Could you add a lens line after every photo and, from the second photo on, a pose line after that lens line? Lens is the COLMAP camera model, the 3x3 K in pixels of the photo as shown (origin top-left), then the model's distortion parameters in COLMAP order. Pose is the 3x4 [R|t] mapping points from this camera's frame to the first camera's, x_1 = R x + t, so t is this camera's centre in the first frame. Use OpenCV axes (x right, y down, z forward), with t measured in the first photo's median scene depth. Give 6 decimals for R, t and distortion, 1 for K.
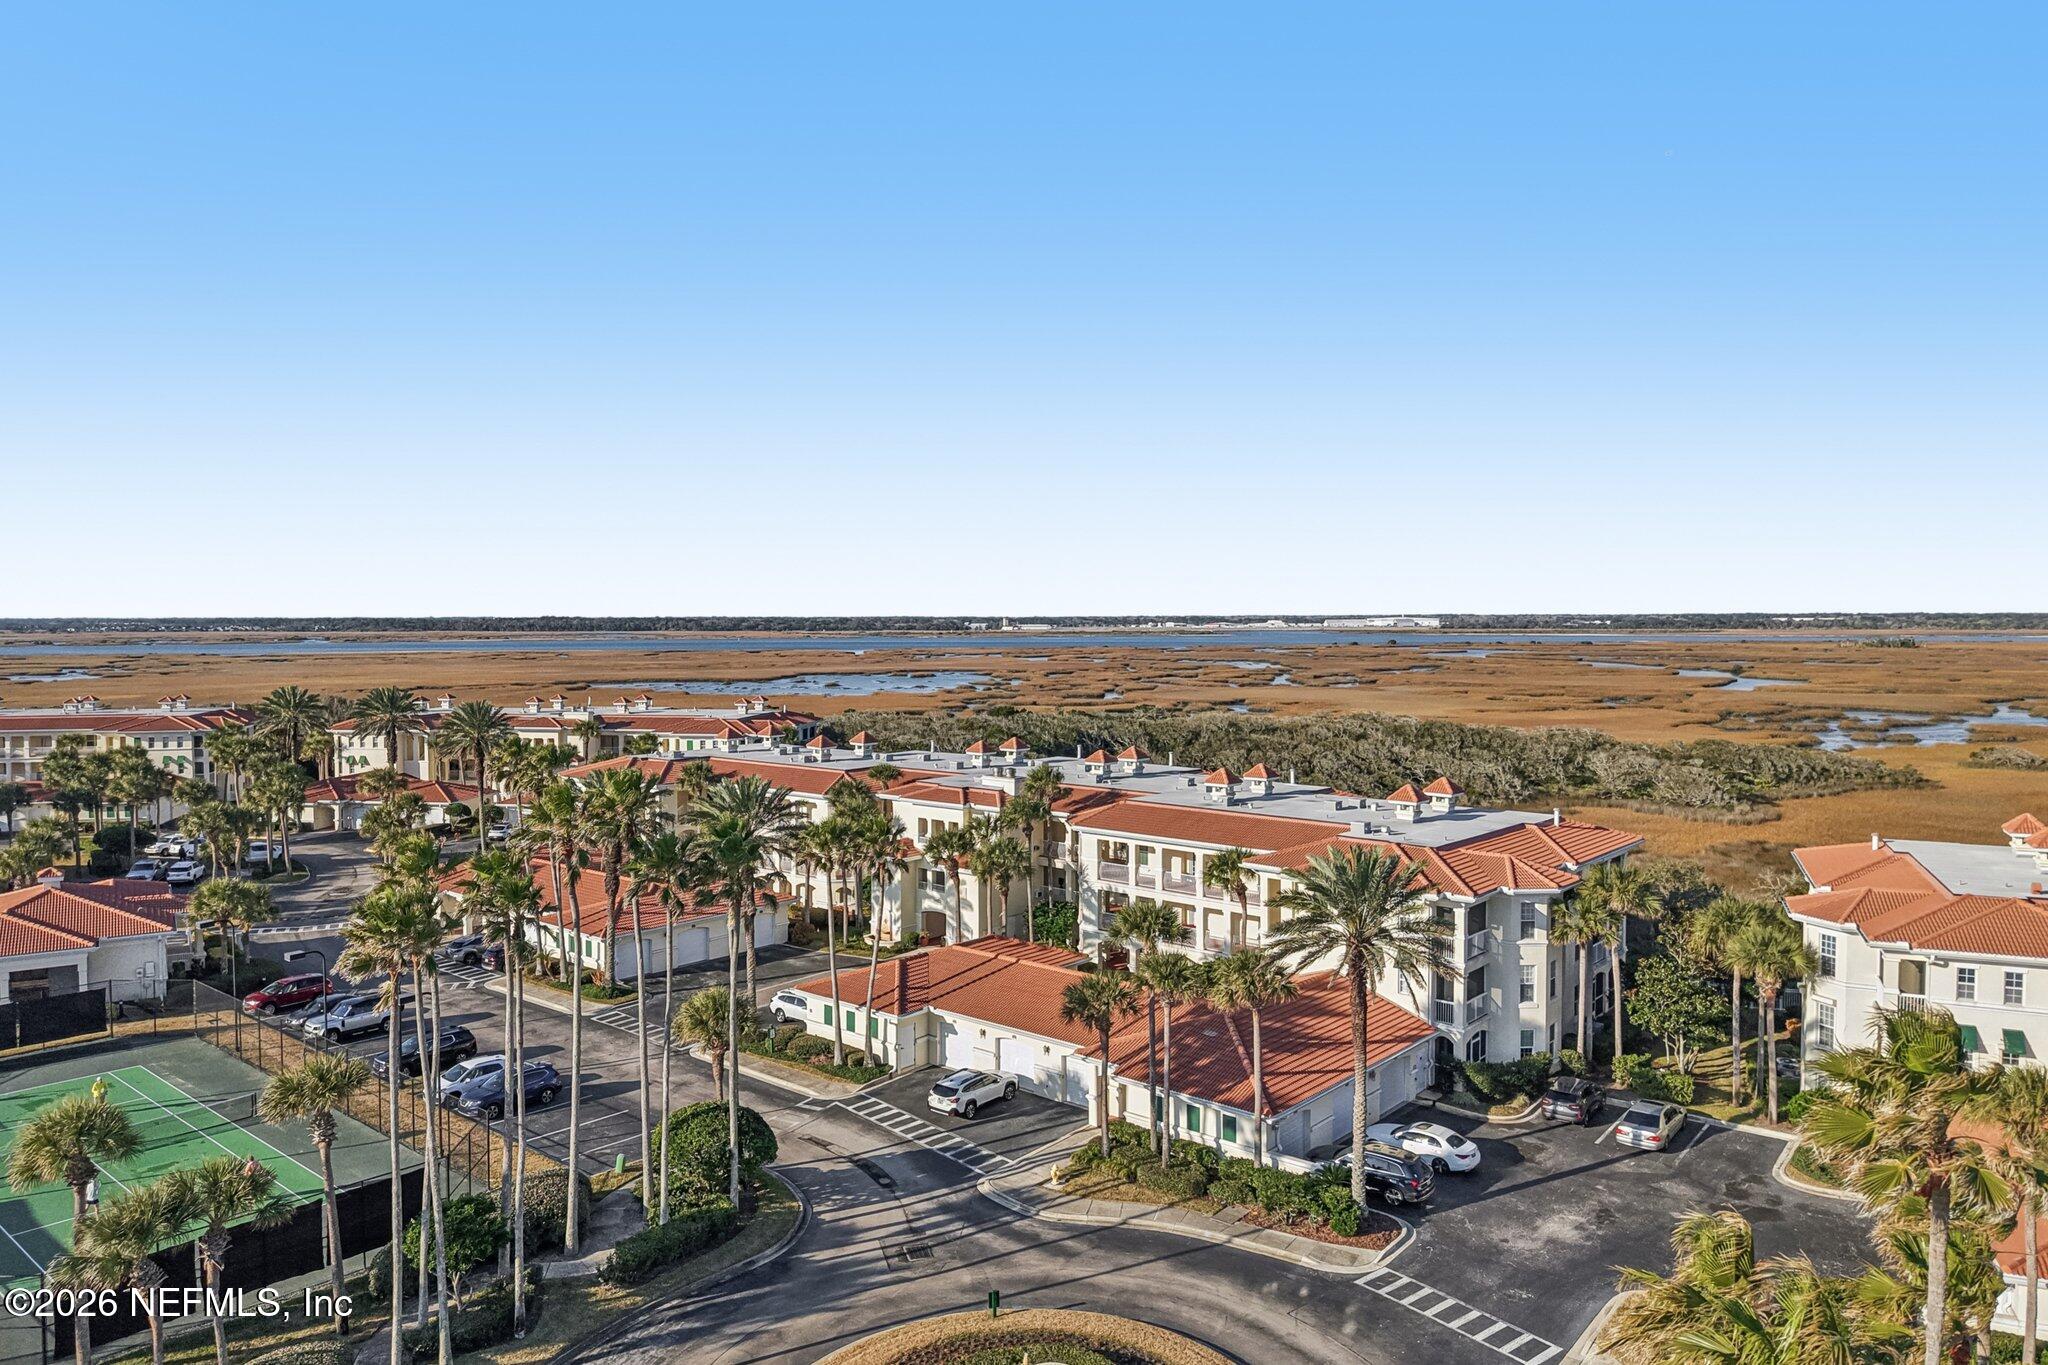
lens RADIAL K [[1357.9, 0, 1024.0], [0, 1357.9, 682.5], [0, 0, 1]] dist [0.054295, -0.068255]
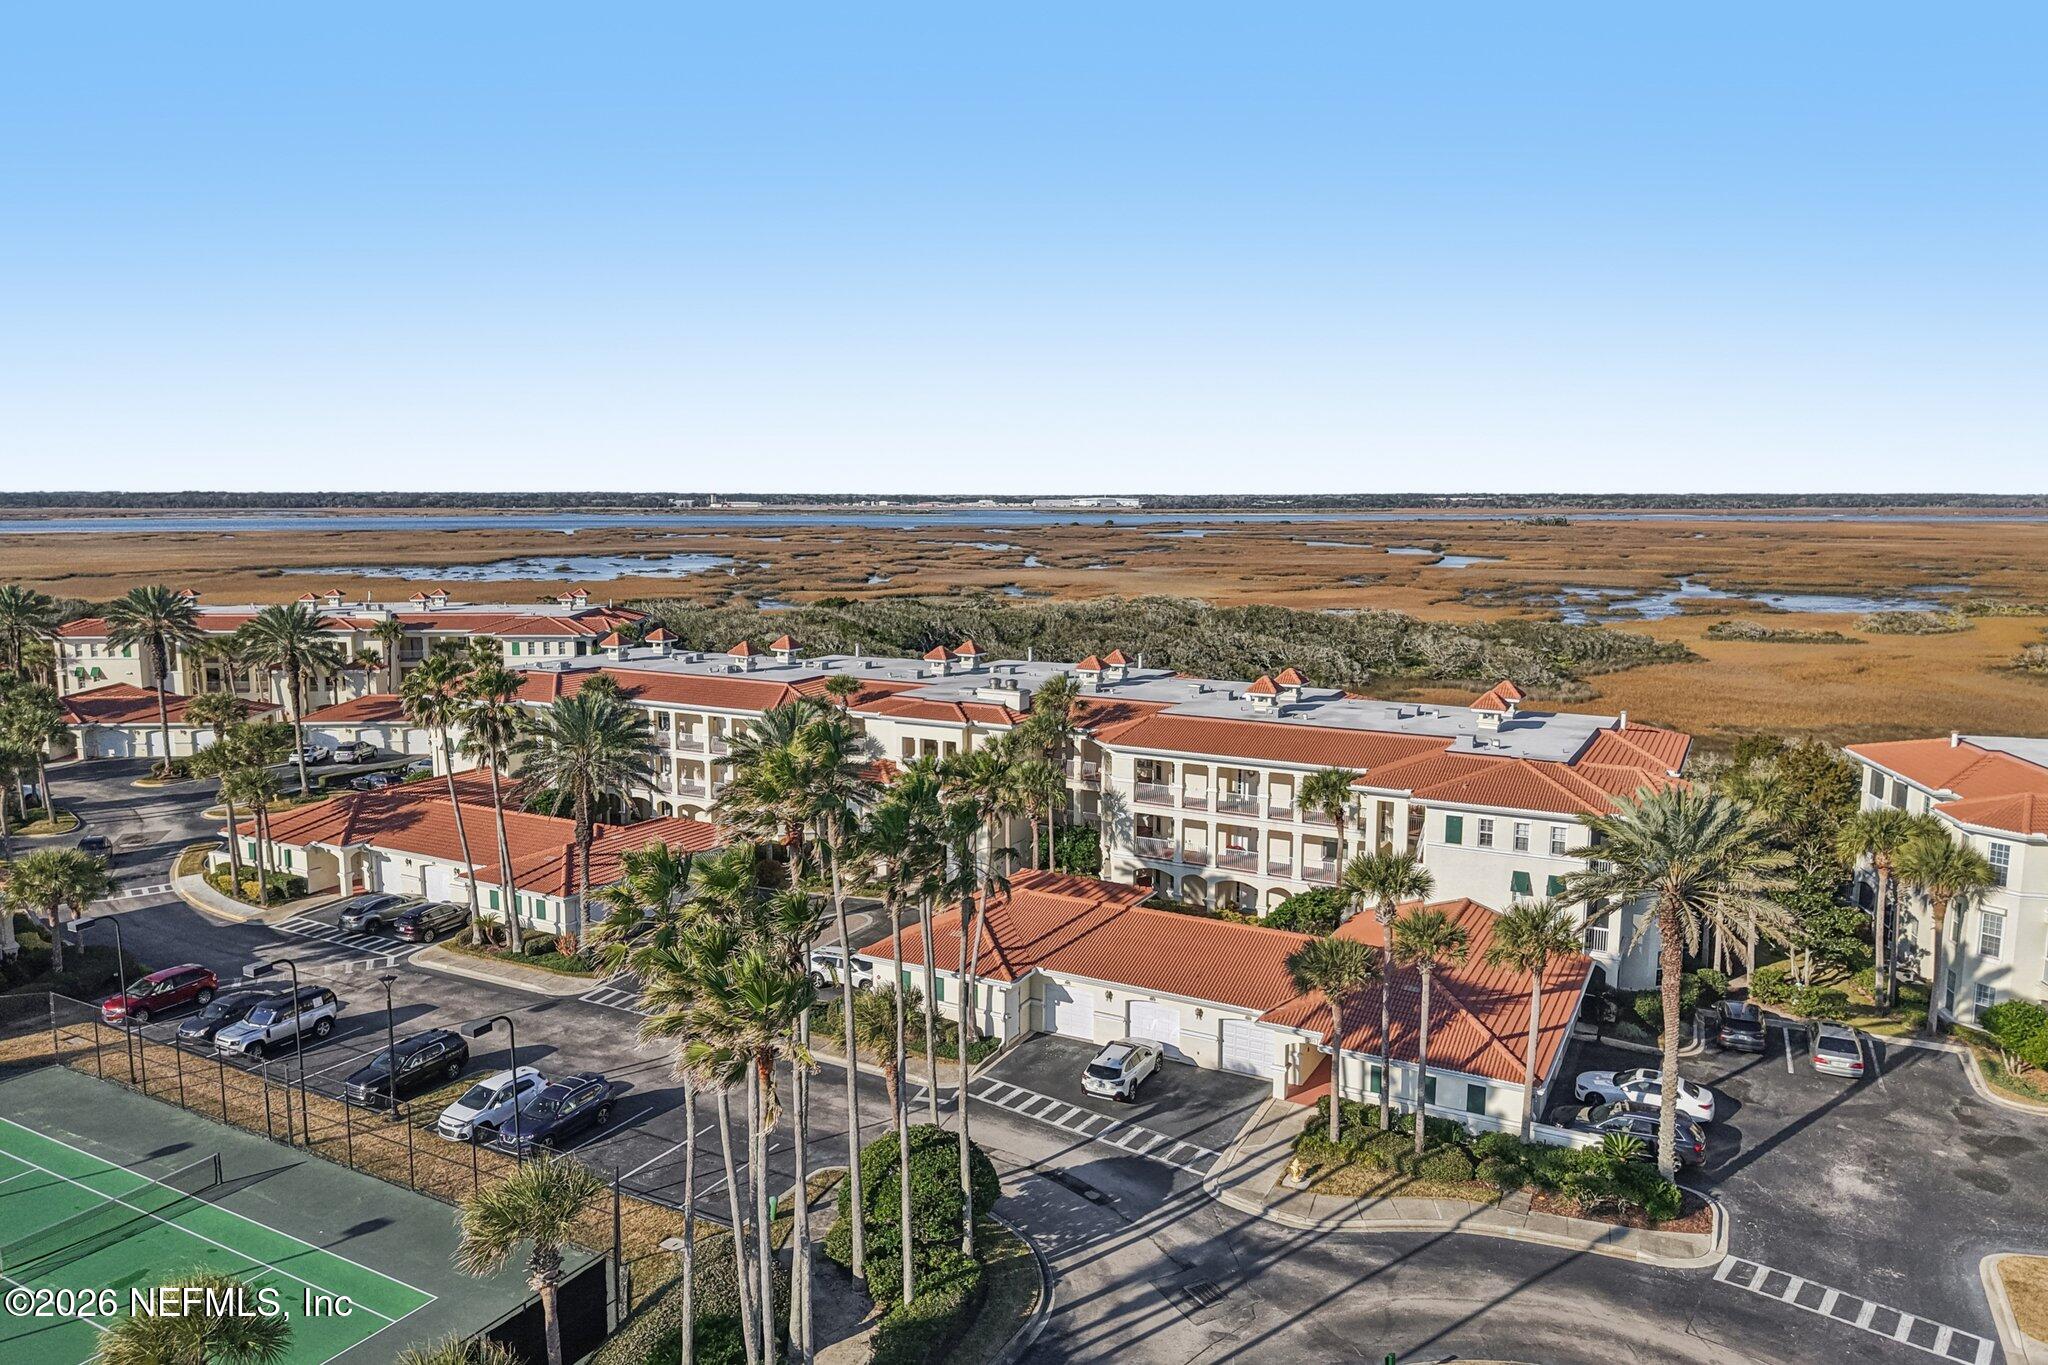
lens RADIAL K [[1337.7, 0, 1013.3], [0, 1337.7, 731.4], [0, 0, 1]] dist [0.056130, -0.061933]
pose [[0.977902, -0.032865, 0.206465, -0.111539], [0.006658, 0.991962, 0.126364, -0.007784], [-0.208958, -0.122197, 0.970260, 0.087644]]
